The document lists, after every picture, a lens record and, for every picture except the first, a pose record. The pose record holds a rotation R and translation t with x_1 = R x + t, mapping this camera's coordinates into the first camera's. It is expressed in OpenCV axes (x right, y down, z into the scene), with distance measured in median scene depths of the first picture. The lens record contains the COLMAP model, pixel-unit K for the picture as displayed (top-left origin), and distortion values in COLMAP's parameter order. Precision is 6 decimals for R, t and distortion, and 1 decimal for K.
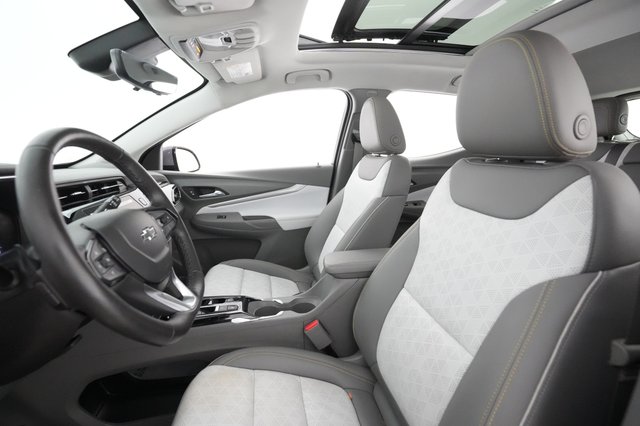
lens RADIAL K [[311.2, 0, 323.2], [0, 311.2, 209.1], [0, 0, 1]] dist [0.004531, 0.001215]
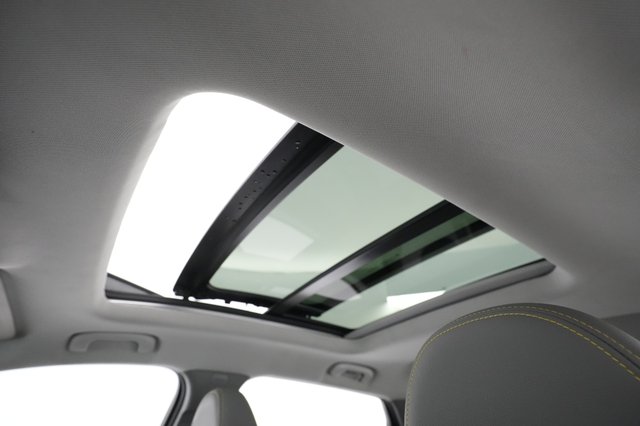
lens RADIAL K [[311.2, 0, 322.7], [0, 311.2, 208.8], [0, 0, 1]] dist [0.004531, 0.001215]
pose [[0.908592, 0.252397, 0.332801, 0.049549], [0.075102, 0.685069, -0.724597, -0.138996], [-0.410877, 0.683357, 0.603493, 0.299109]]
